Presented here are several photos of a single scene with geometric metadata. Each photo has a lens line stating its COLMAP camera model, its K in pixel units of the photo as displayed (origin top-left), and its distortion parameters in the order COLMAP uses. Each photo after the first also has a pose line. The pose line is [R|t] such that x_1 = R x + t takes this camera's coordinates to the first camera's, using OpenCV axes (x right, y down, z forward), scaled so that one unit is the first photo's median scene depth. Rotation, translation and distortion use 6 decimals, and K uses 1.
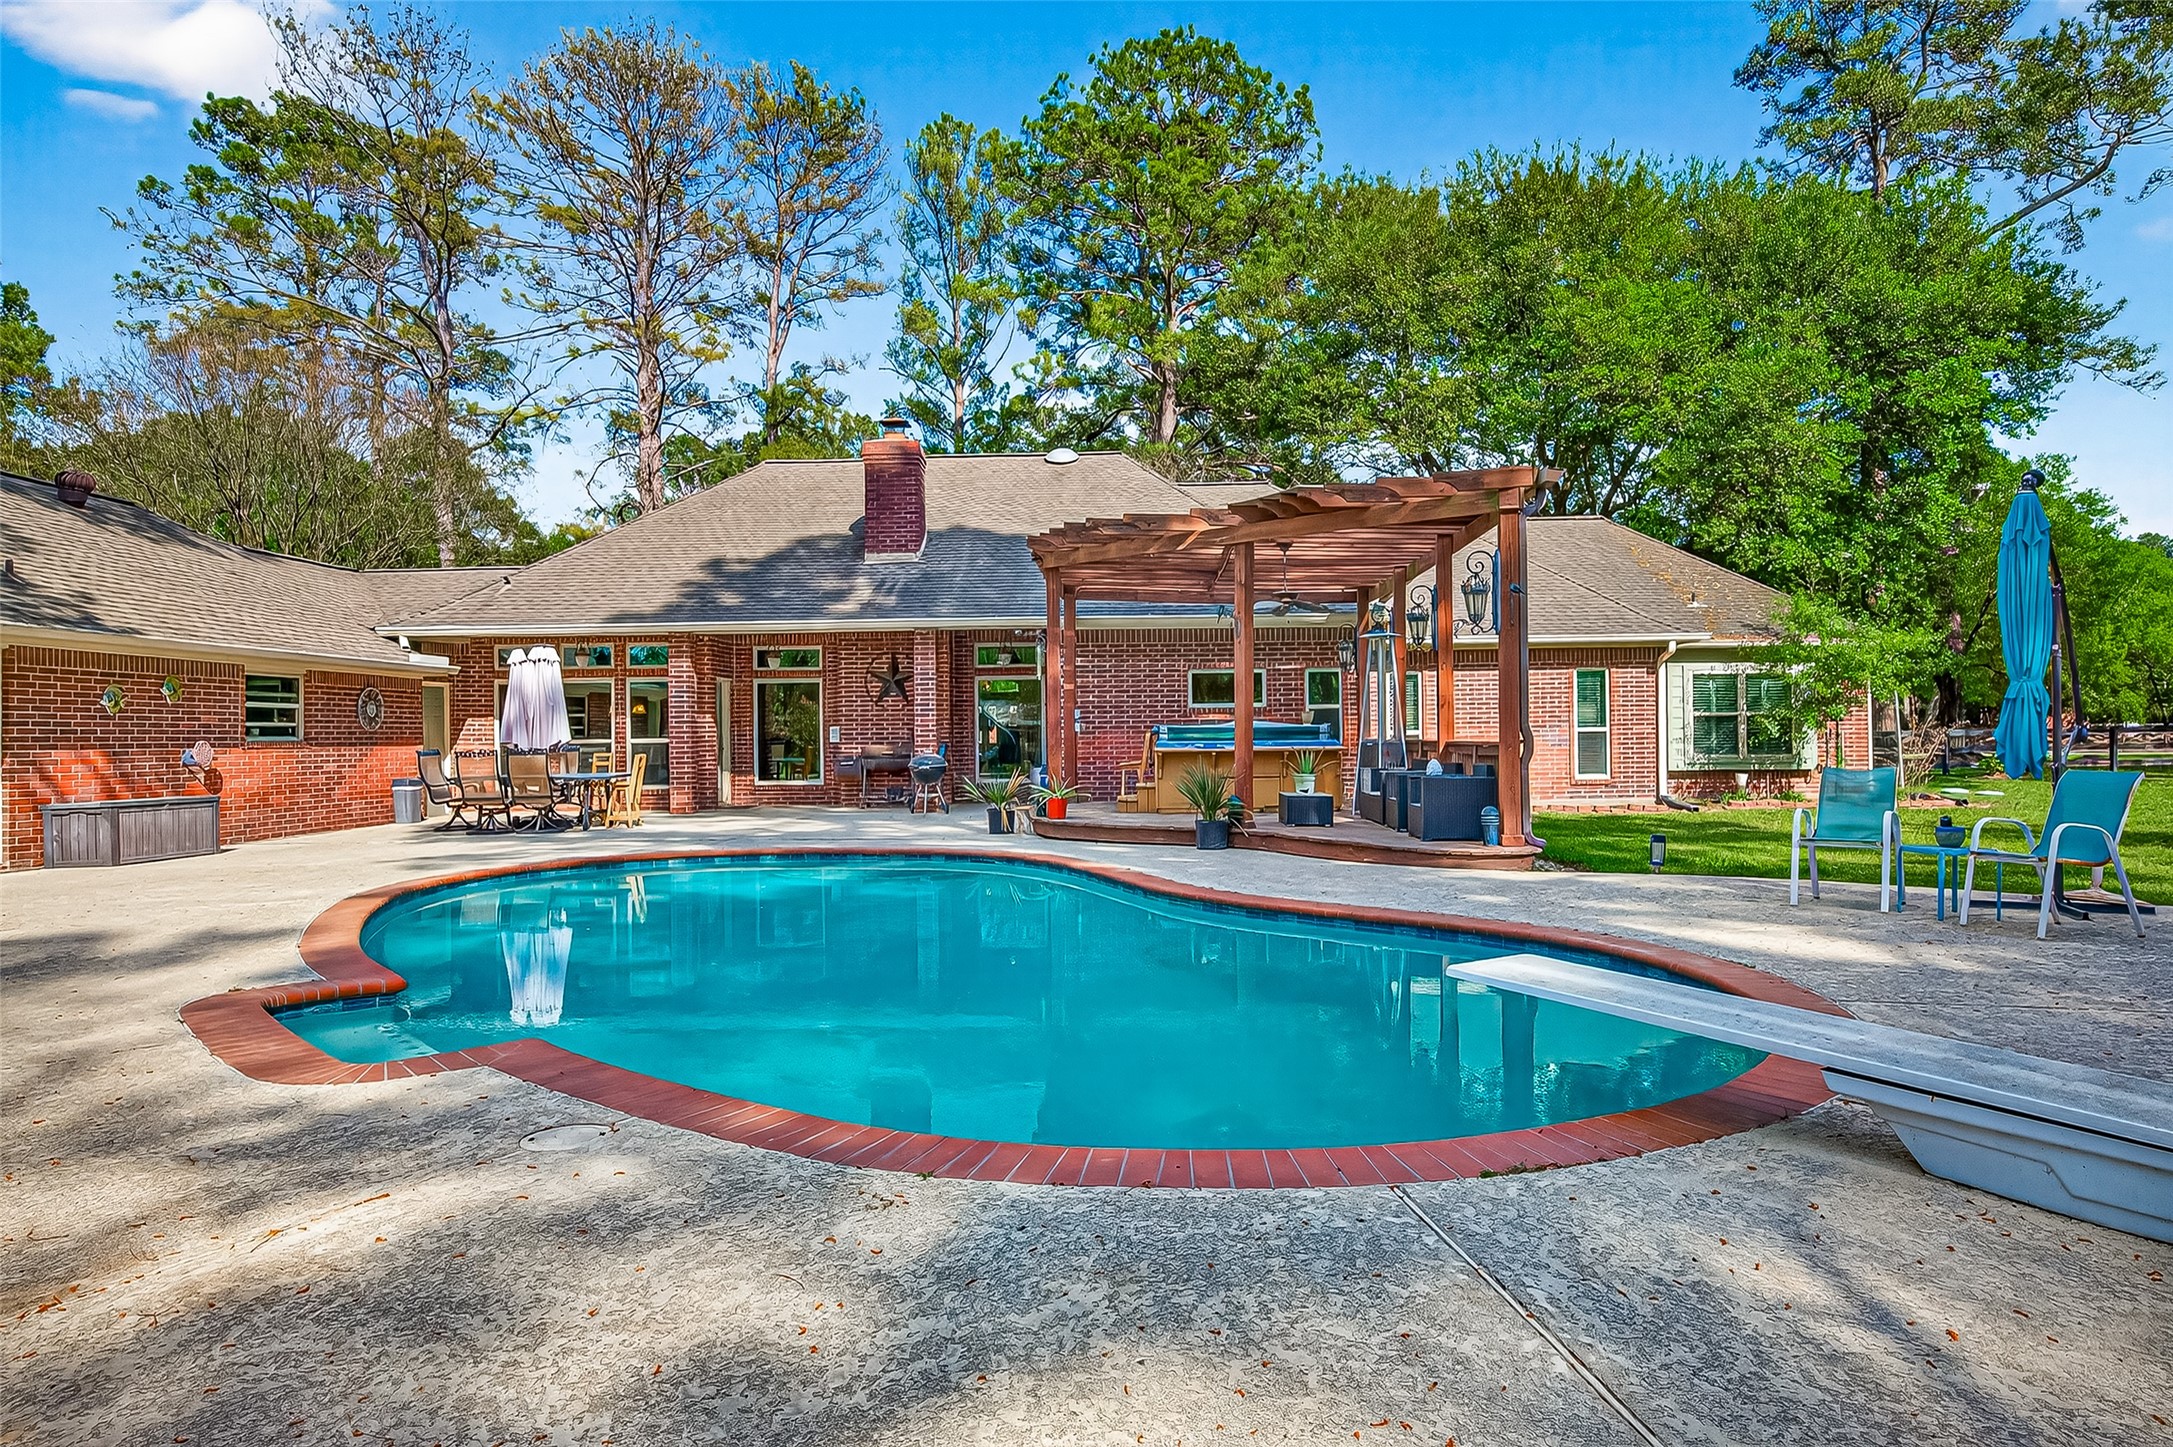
lens RADIAL K [[1105.6, 0, 1212.1], [0, 1105.6, 729.8], [0, 0, 1]] dist [0.002201, 0.000056]
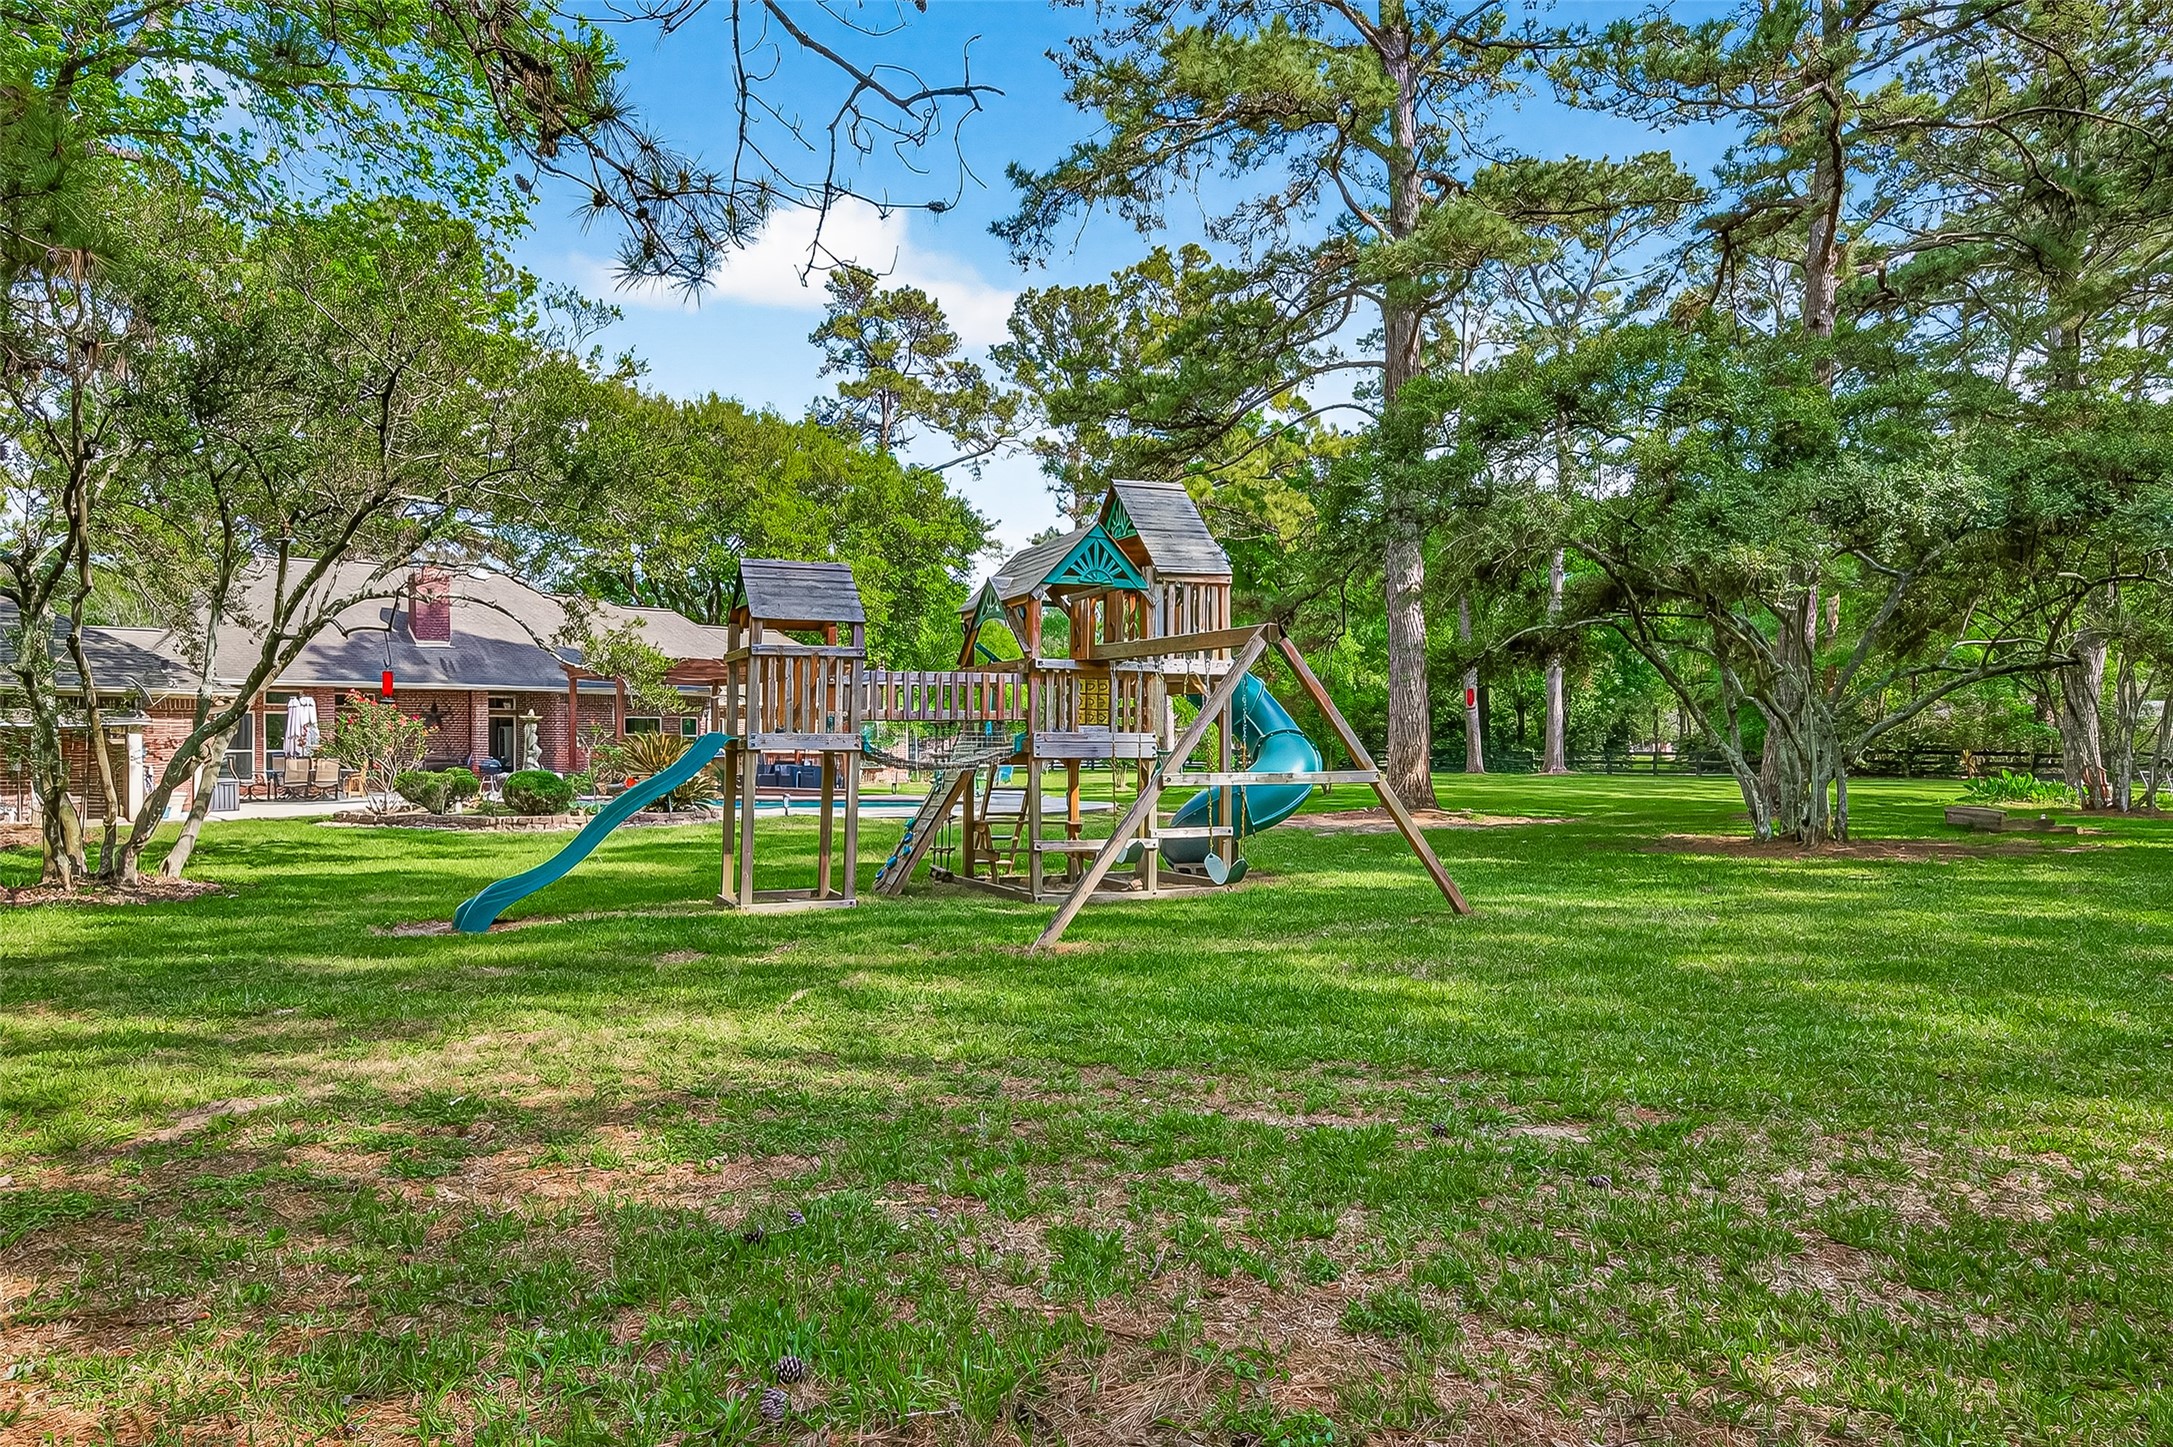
lens RADIAL K [[845.3, 0, 1089.4], [0, 845.3, 727.6], [0, 0, 1]] dist [0.001627, -0.000480]
pose [[0.698826, 0.021851, 0.714958, -0.488841], [-0.000405, 0.999545, -0.030154, 0.009613], [-0.715292, 0.020783, 0.698517, -0.574141]]
